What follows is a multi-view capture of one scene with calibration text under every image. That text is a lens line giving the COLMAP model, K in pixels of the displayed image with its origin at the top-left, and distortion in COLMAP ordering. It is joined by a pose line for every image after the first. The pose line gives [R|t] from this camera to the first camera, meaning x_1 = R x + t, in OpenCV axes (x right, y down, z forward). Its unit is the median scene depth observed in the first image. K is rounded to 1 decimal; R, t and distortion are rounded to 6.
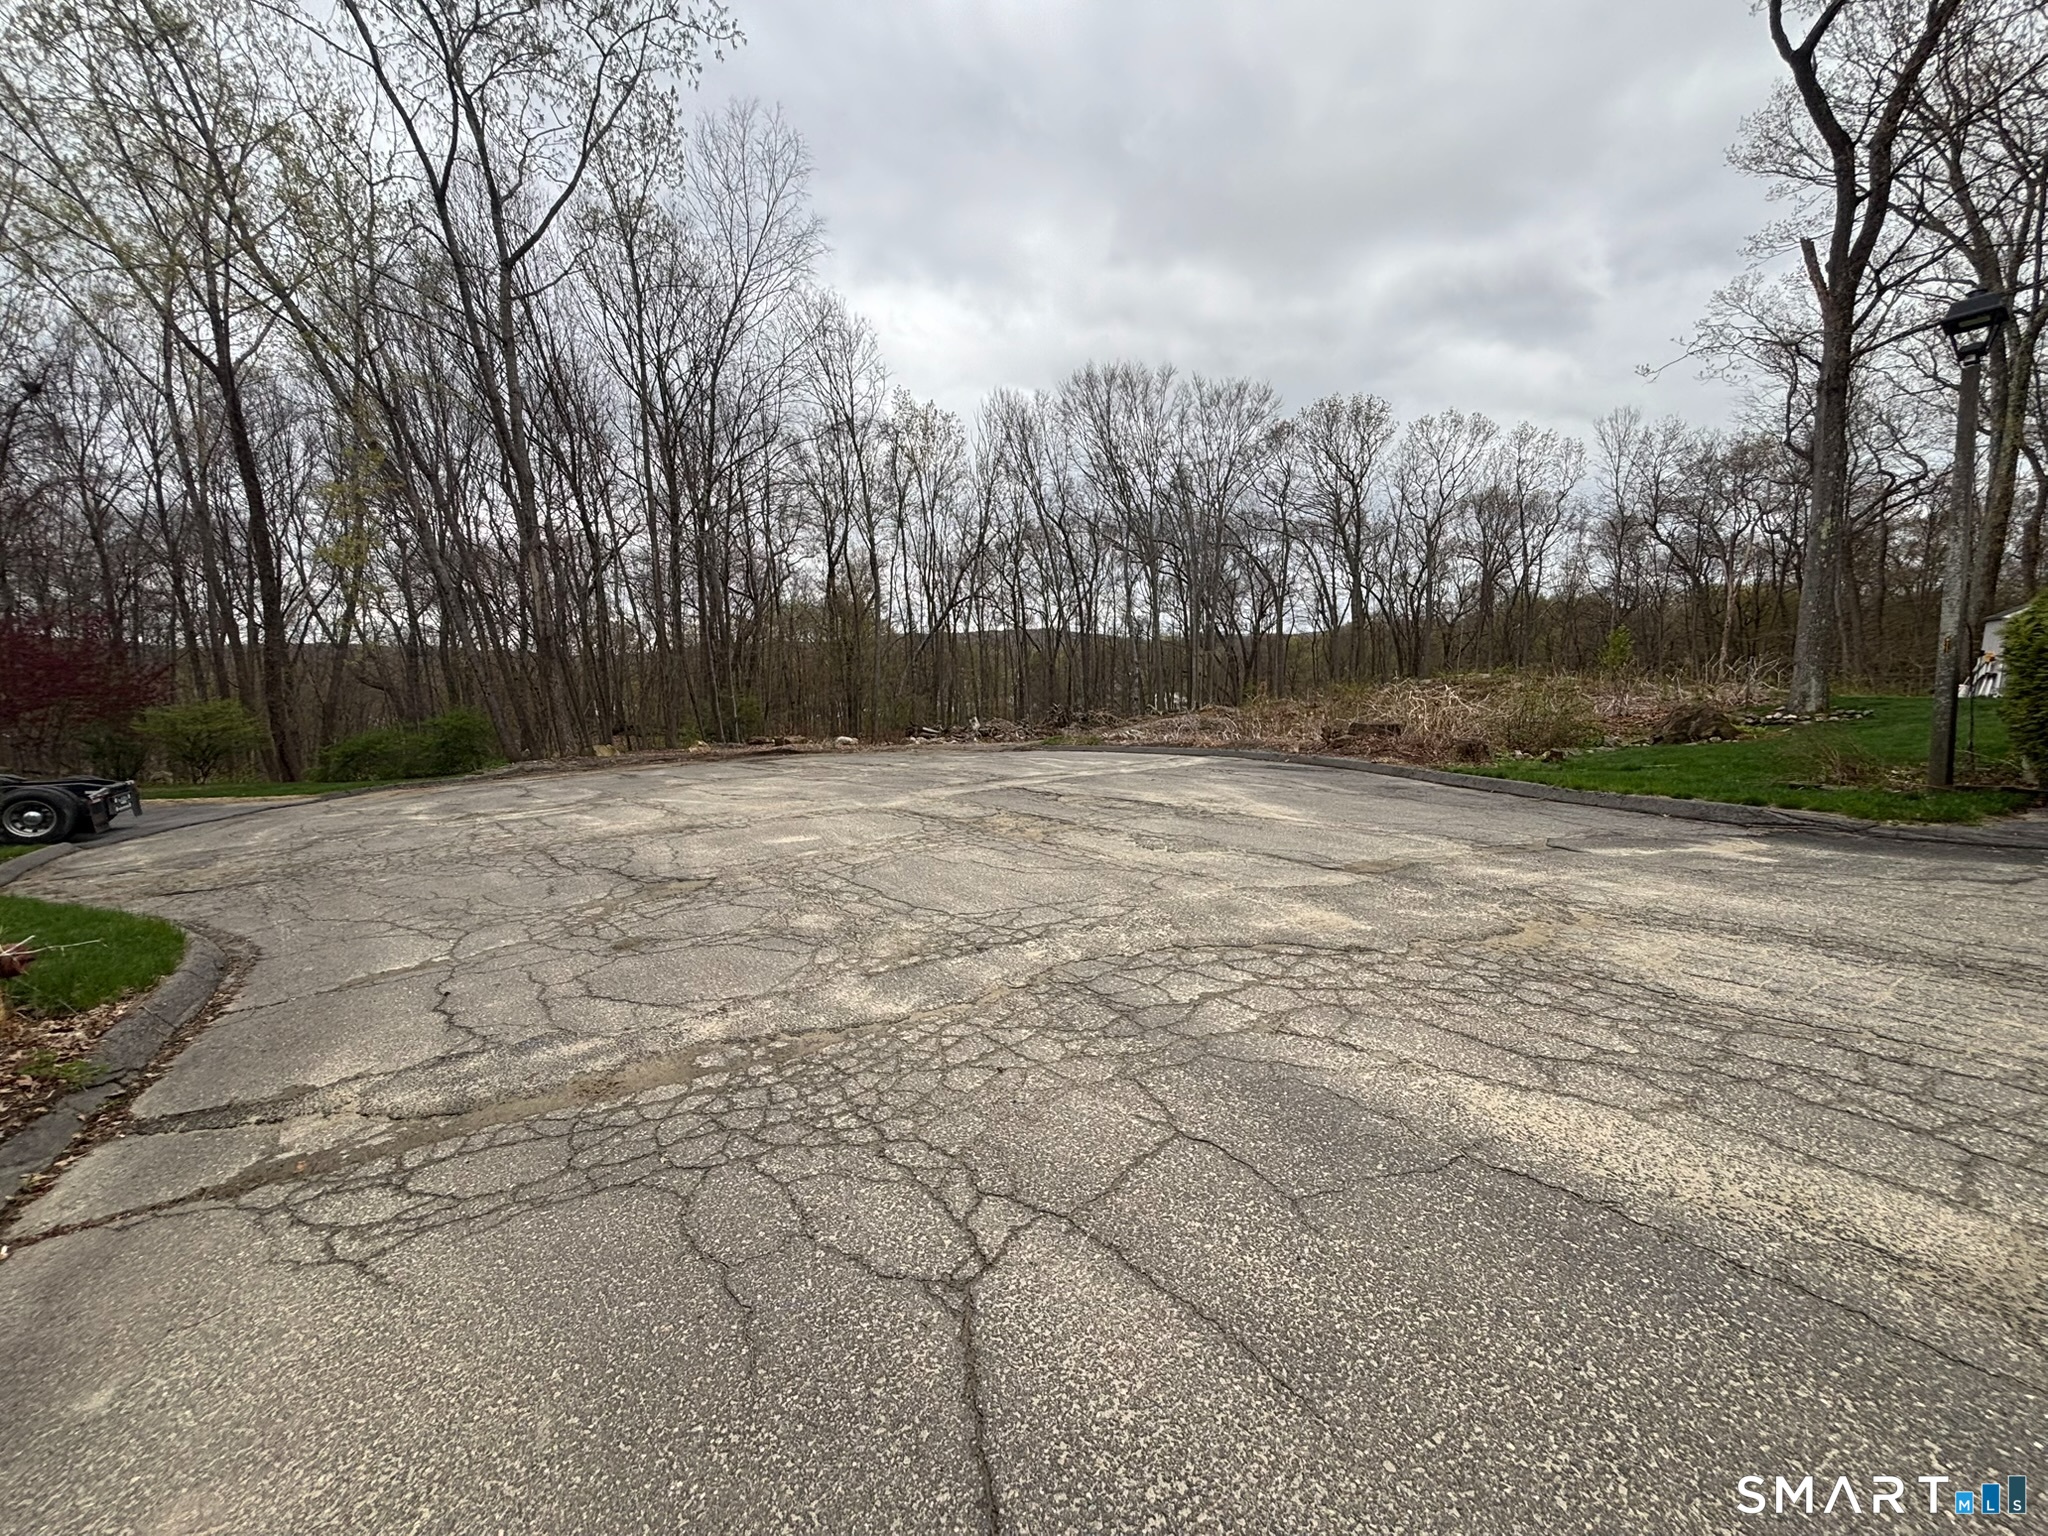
lens RADIAL K [[829.9, 0, 1029.1], [0, 829.9, 774.0], [0, 0, 1]] dist [0.004483, -0.000684]
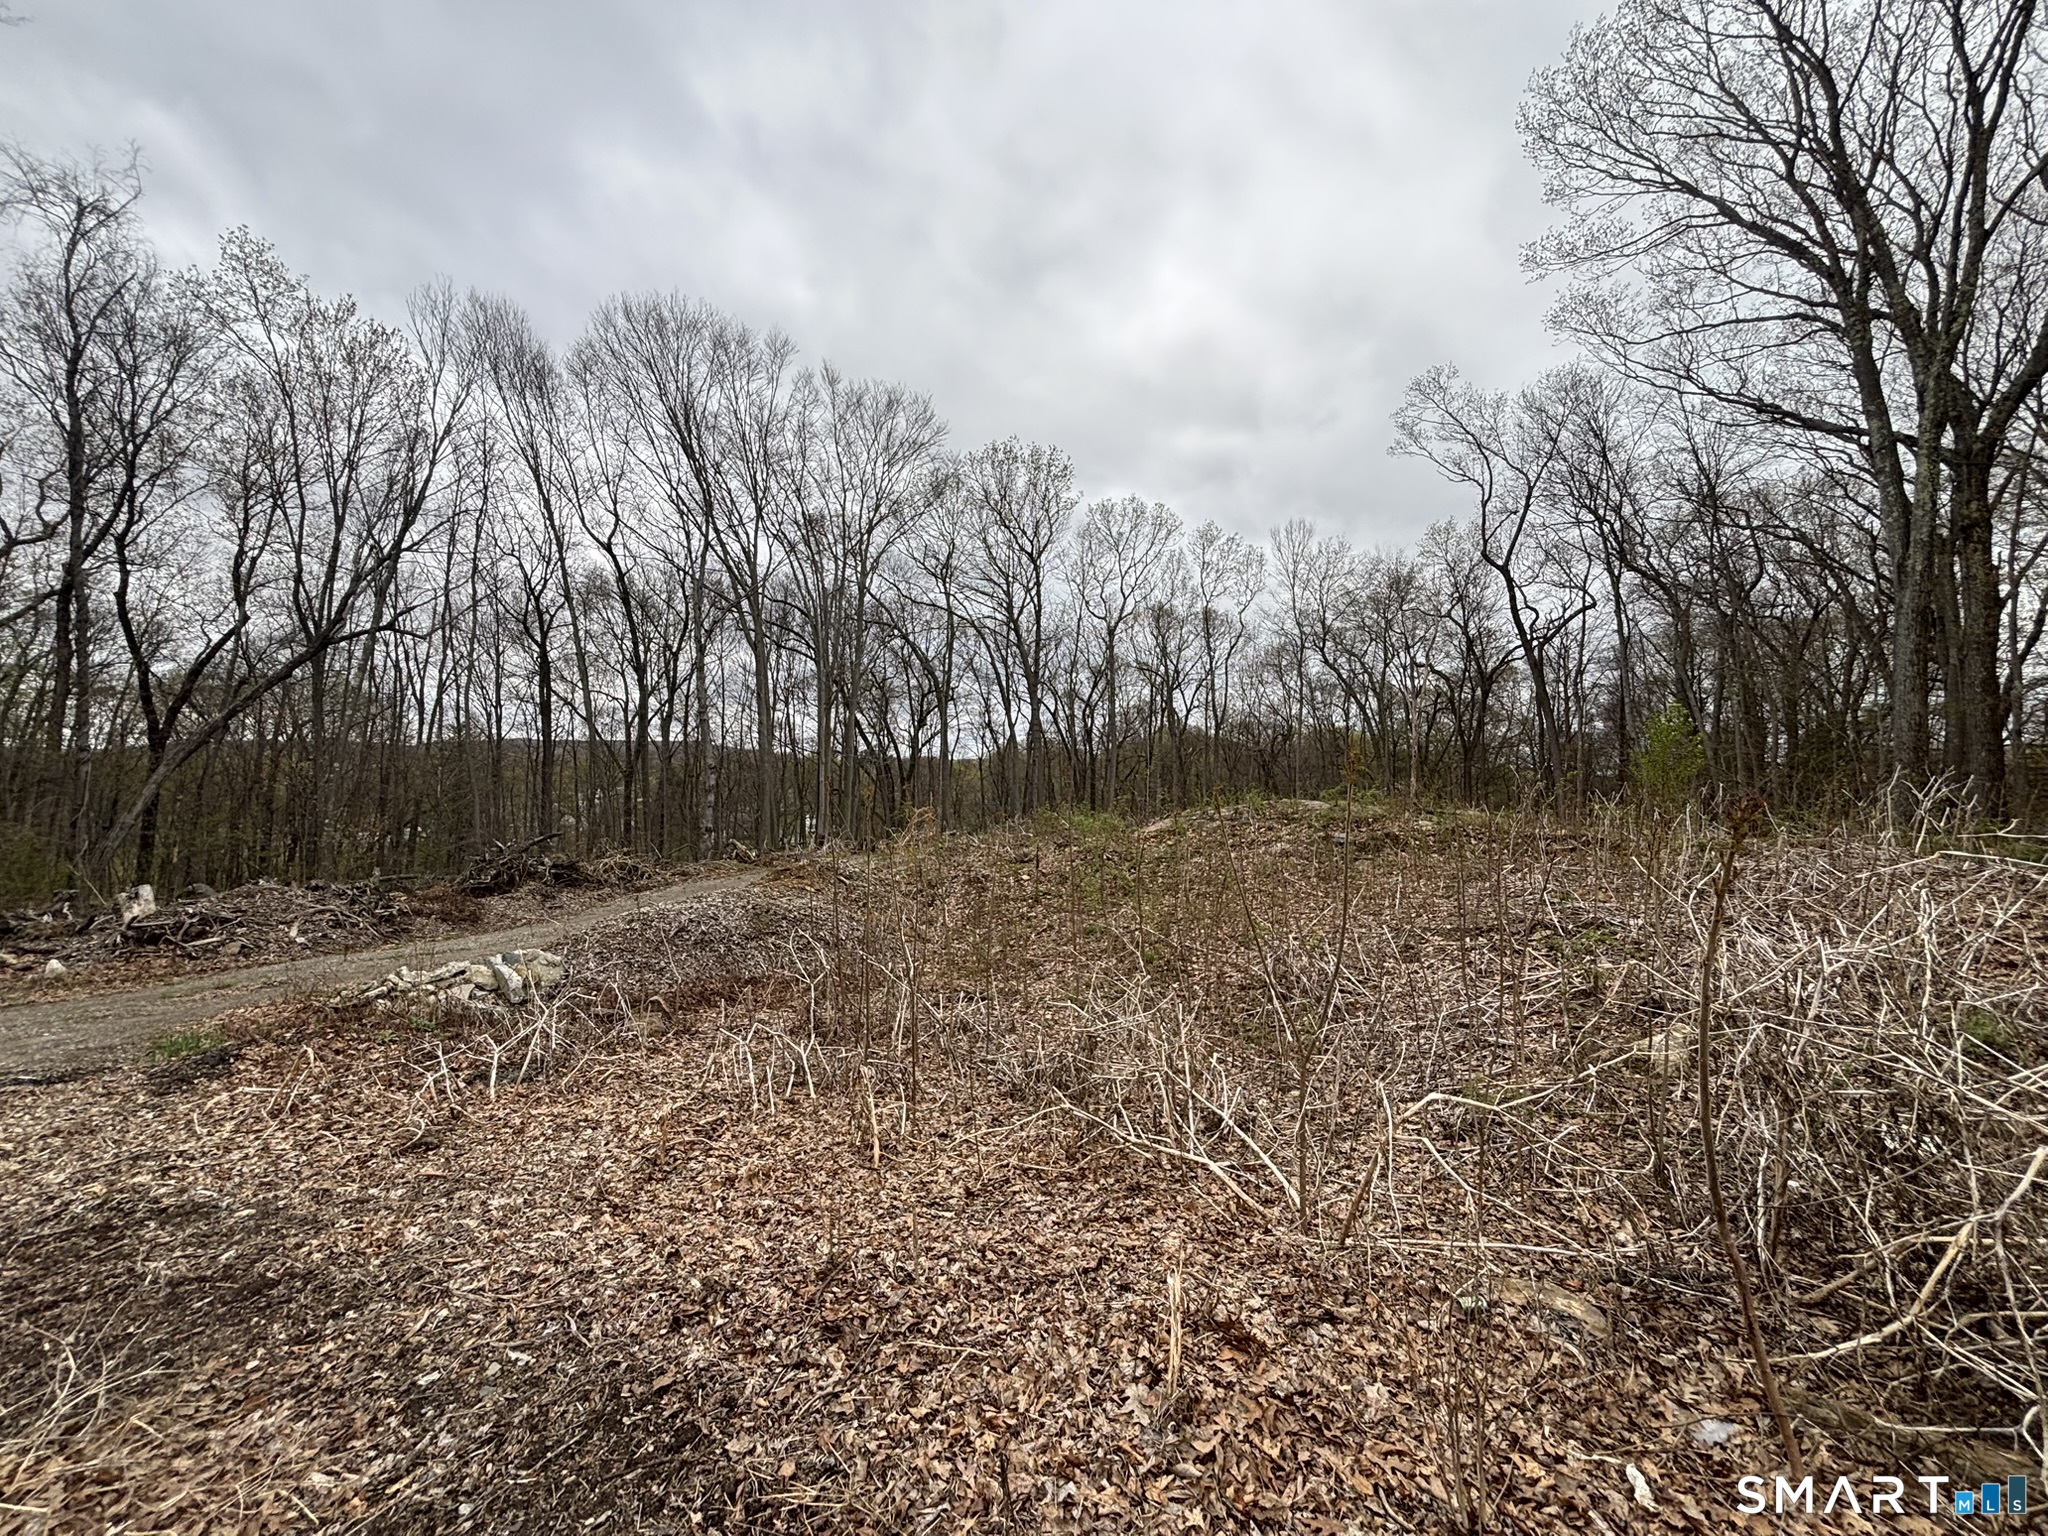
lens RADIAL K [[840.9, 0, 1024.0], [0, 840.9, 768.0], [0, 0, 1]] dist [0.003894, -0.004176]
pose [[0.924994, 0.035739, 0.378298, 0.304817], [0.027472, 0.986672, -0.160386, -0.089537], [-0.378988, 0.158748, 0.911684, 1.057626]]
